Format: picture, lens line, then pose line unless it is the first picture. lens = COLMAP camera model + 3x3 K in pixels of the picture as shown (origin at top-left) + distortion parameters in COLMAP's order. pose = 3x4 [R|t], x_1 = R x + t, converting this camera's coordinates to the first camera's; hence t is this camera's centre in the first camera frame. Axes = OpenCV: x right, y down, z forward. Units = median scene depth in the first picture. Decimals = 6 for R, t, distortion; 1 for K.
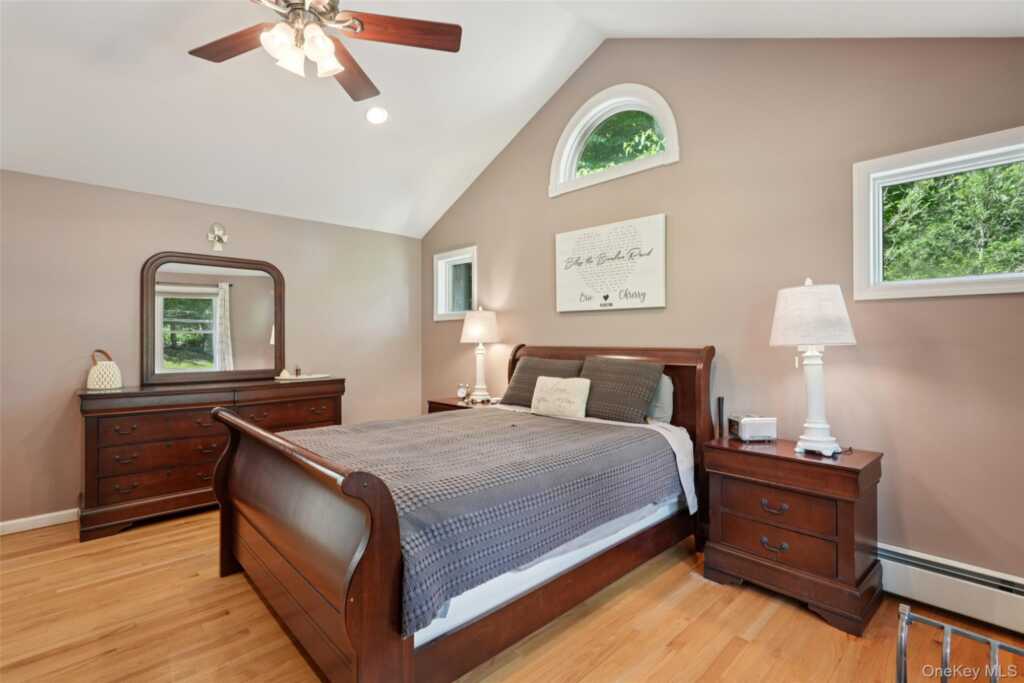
lens RADIAL K [[483.8, 0, 513.0], [0, 483.8, 341.2], [0, 0, 1]] dist [0.002852, 0.000177]
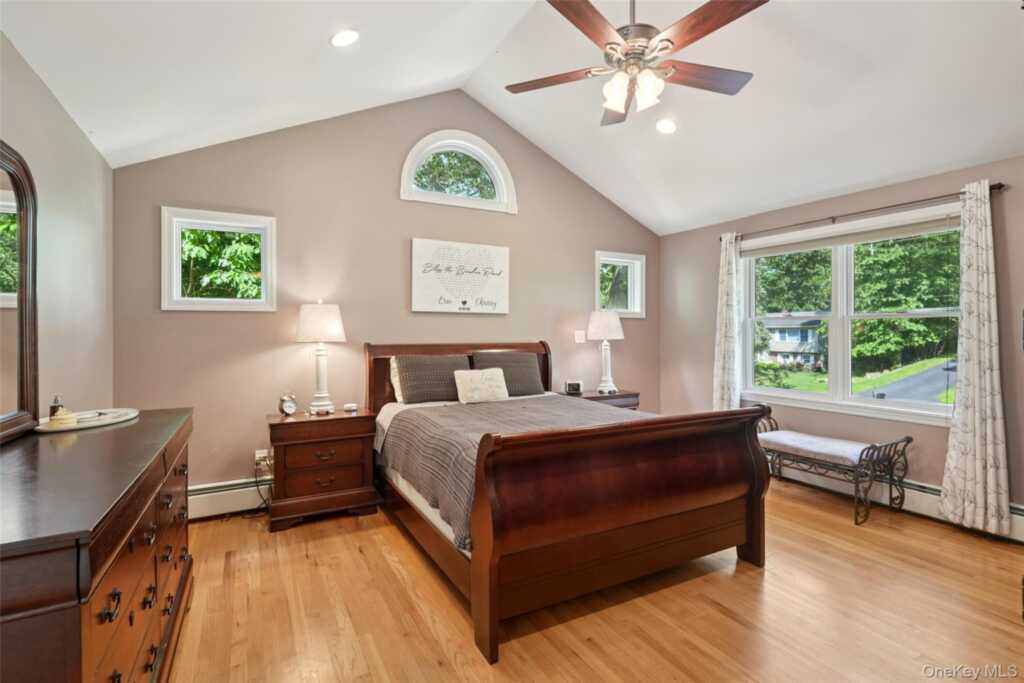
lens RADIAL K [[483.8, 0, 513.4], [0, 483.8, 337.6], [0, 0, 1]] dist [0.002852, 0.000177]
pose [[0.251809, -0.006422, 0.967756, -0.954559], [0.008589, 0.999953, 0.004401, -0.007133], [-0.967739, 0.007204, 0.251853, 0.576624]]
